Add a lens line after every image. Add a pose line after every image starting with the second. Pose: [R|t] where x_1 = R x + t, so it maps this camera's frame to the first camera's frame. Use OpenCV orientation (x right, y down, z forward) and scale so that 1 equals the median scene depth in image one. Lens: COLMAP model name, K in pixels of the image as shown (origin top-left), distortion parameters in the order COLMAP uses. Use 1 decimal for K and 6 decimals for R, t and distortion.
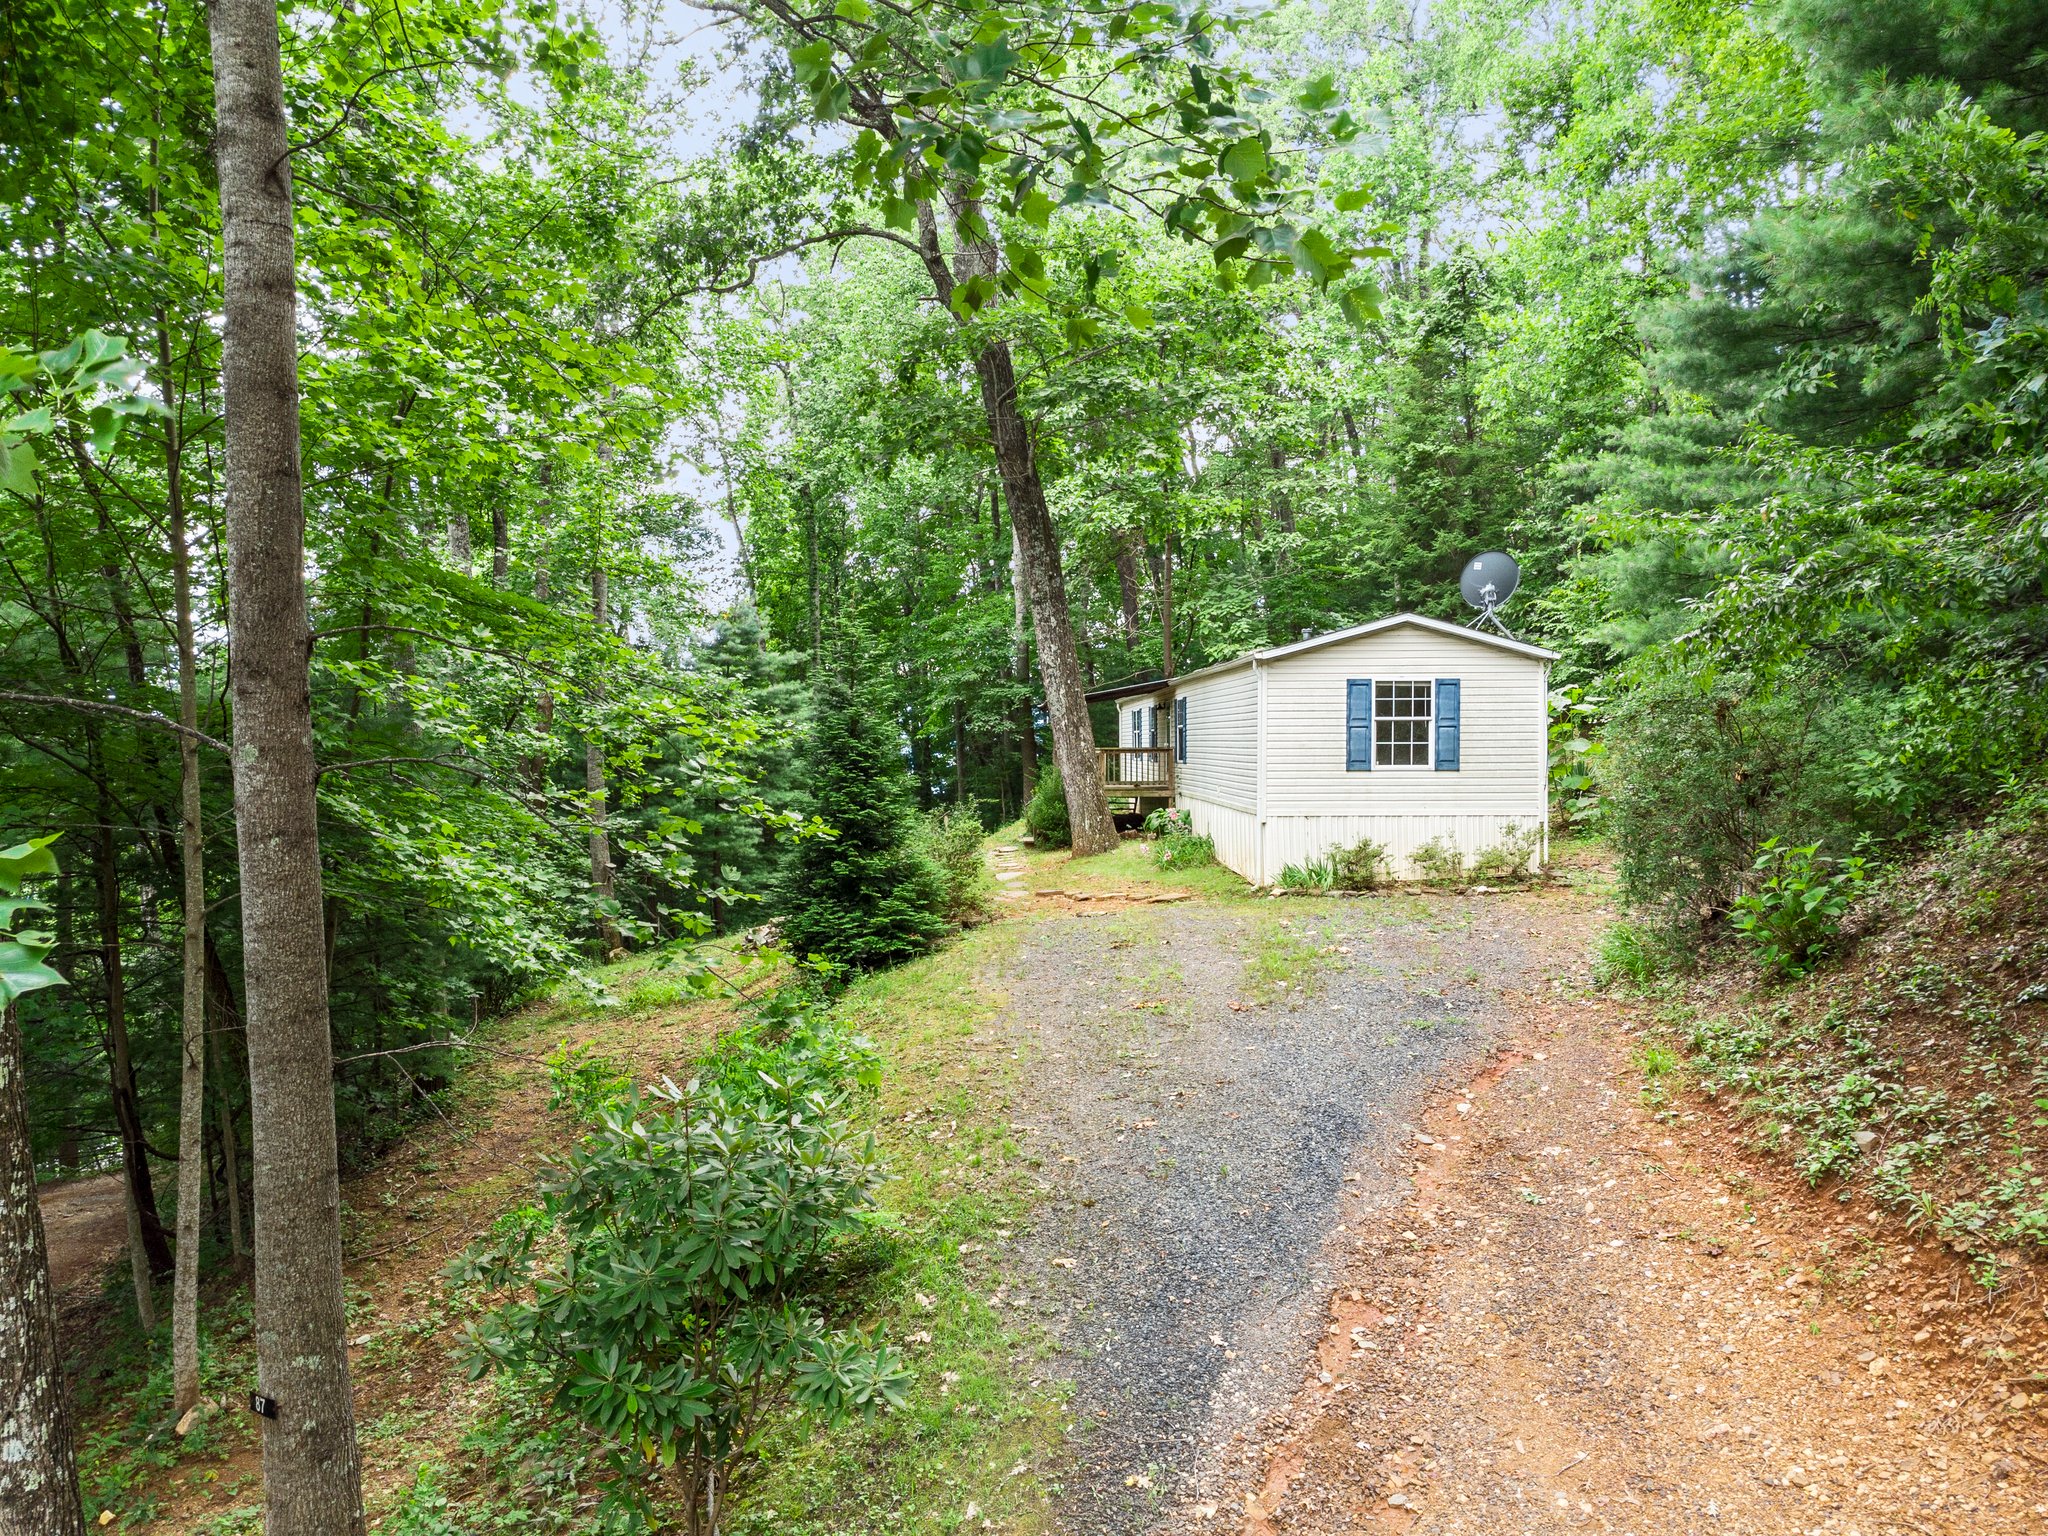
lens RADIAL K [[1563.9, 0, 1024.0], [0, 1563.9, 768.0], [0, 0, 1]] dist [0.007738, -0.001931]
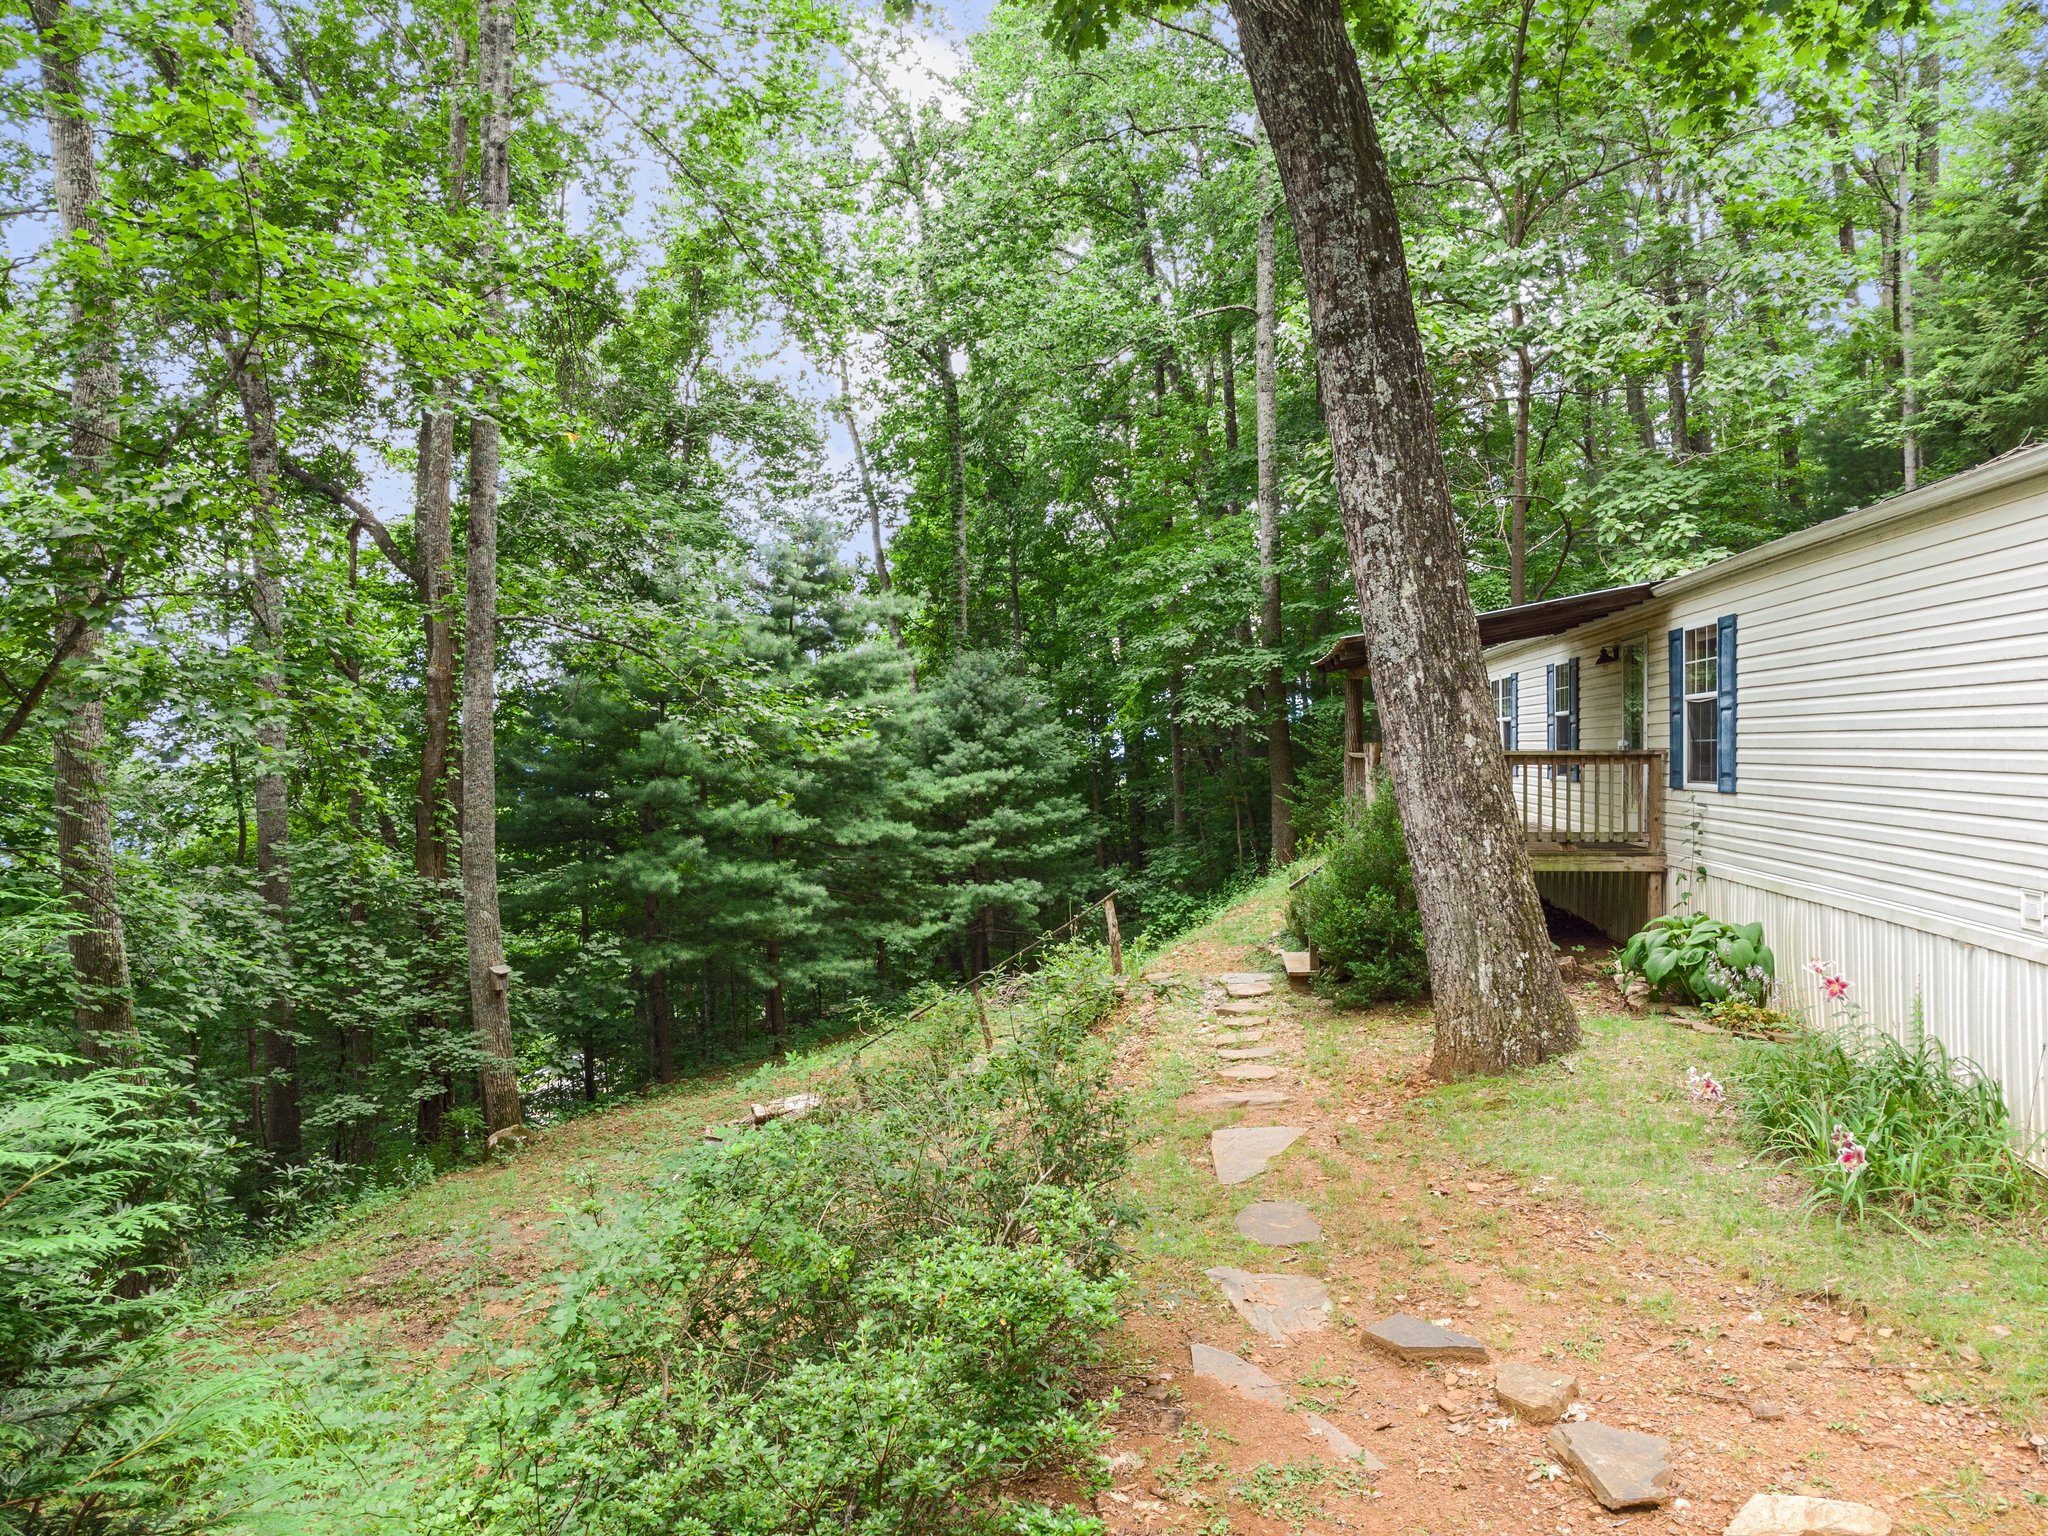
lens RADIAL K [[1563.9, 0, 1024.0], [0, 1563.9, 768.0], [0, 0, 1]] dist [0.007738, -0.001931]
pose [[0.989028, 0.002251, -0.147714, -0.009173], [-0.002477, 0.999996, -0.001345, -0.009178], [0.147711, 0.001696, 0.989029, 0.684369]]
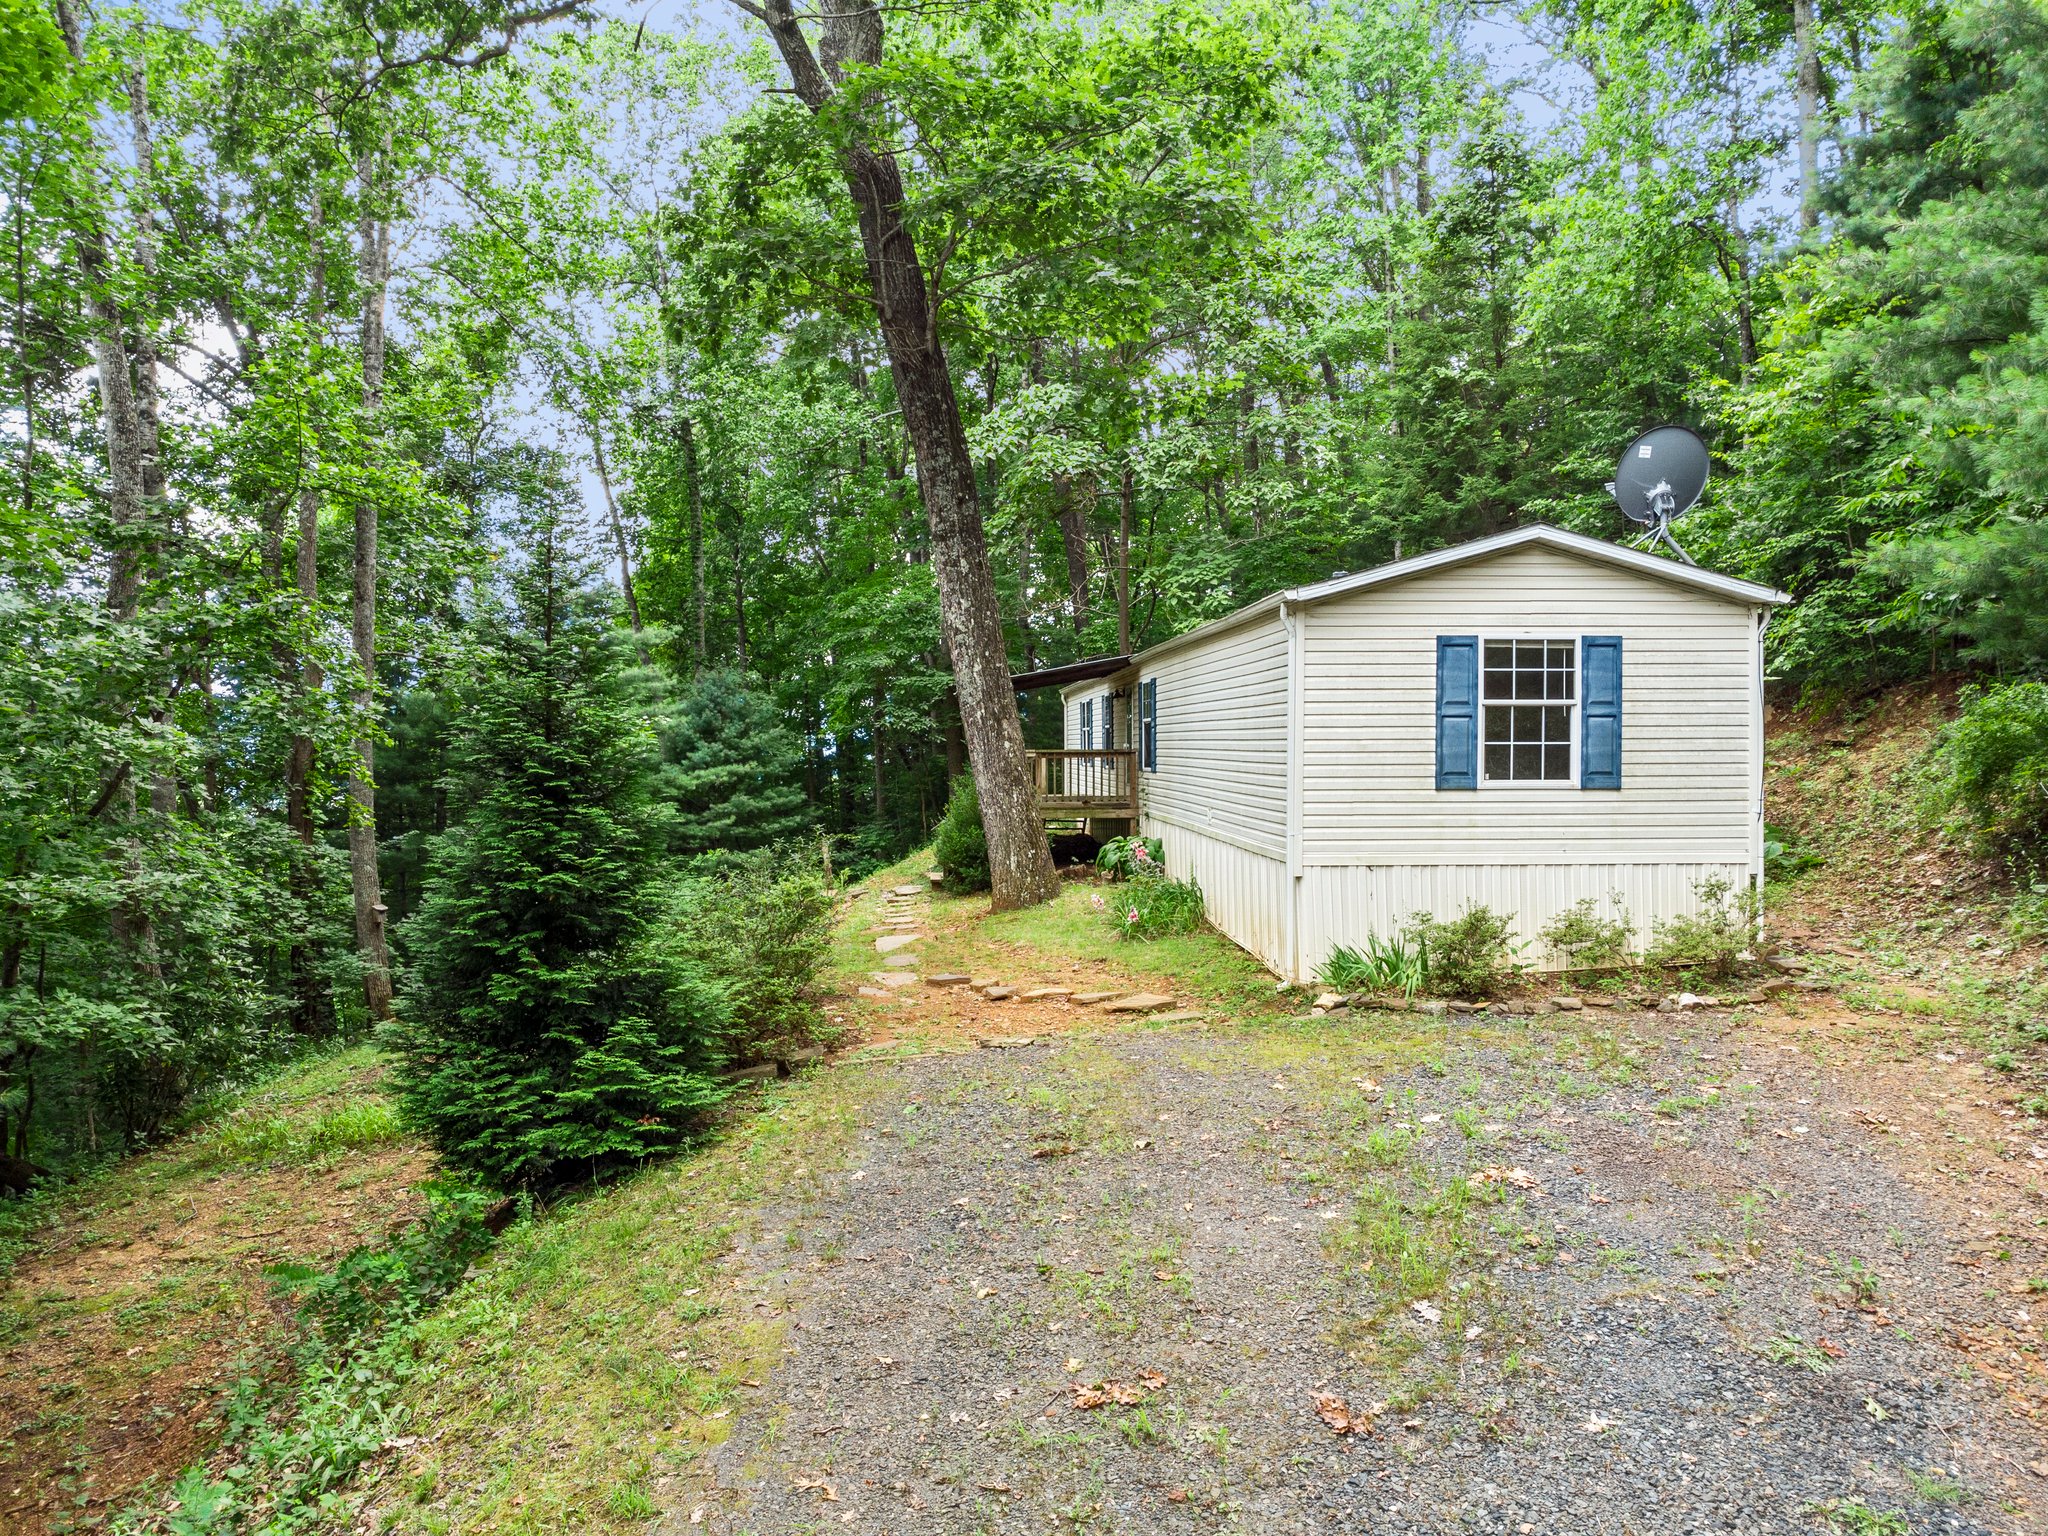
lens RADIAL K [[1579.7, 0, 1078.7], [0, 1579.7, 792.5], [0, 0, 1]] dist [0.007919, 0.001794]
pose [[0.997765, -0.001162, 0.066816, 0.023884], [0.000190, 0.999894, 0.014561, -0.004787], [-0.066826, -0.014516, 0.997659, 0.326076]]
